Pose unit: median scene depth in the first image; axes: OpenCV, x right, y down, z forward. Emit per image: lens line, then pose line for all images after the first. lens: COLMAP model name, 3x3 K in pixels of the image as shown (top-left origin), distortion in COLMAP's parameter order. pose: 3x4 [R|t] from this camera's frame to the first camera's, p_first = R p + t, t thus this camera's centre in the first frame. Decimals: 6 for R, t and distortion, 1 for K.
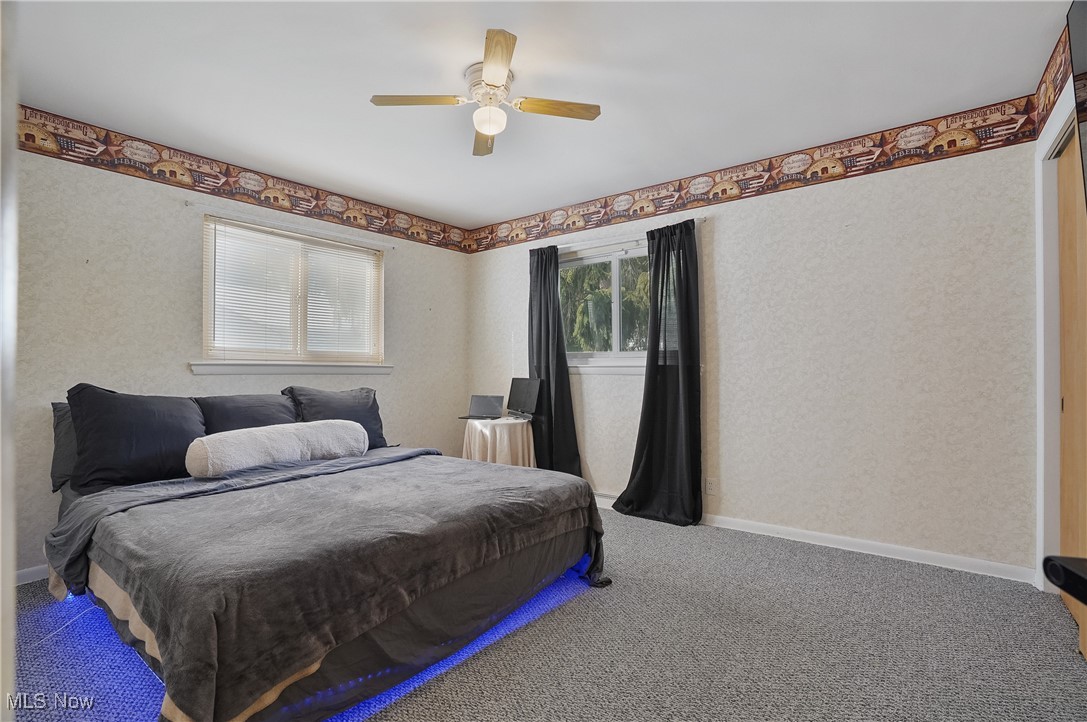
lens RADIAL K [[503.6, 0, 544.3], [0, 503.6, 363.2], [0, 0, 1]] dist [-0.088377, 0.034681]
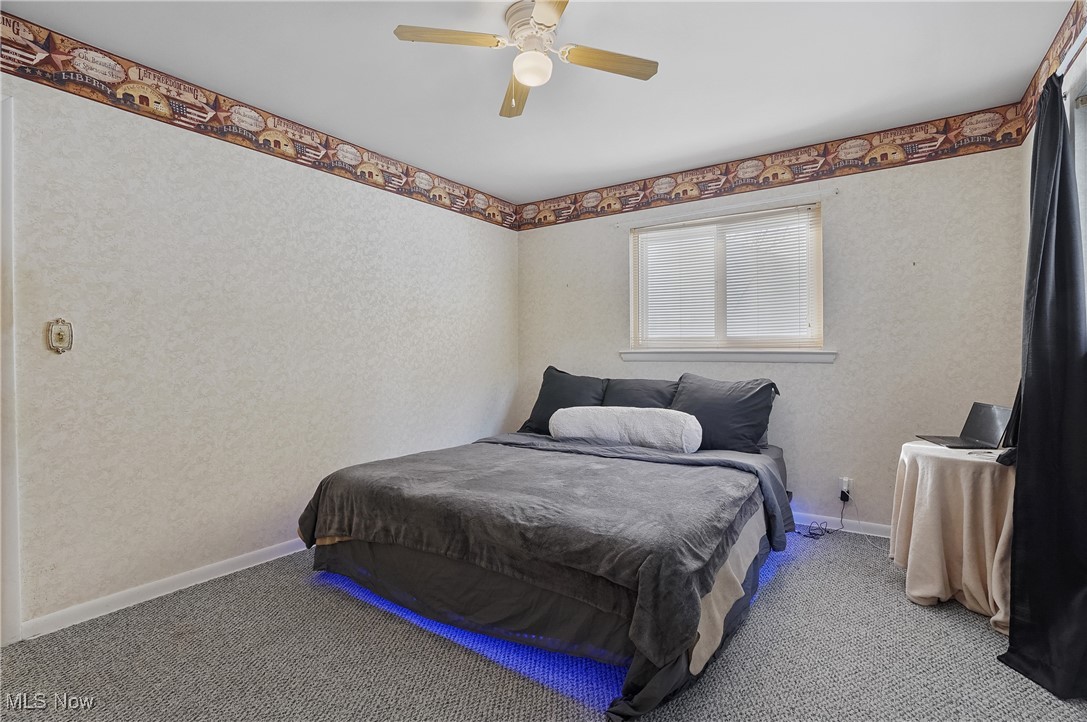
lens RADIAL K [[503.6, 0, 544.3], [0, 503.6, 363.2], [0, 0, 1]] dist [-0.088377, 0.034681]
pose [[0.054965, 0.016374, -0.998354, 0.507519], [0.016948, 0.999706, 0.017330, 0.002610], [0.998344, -0.017873, 0.054672, 0.665545]]
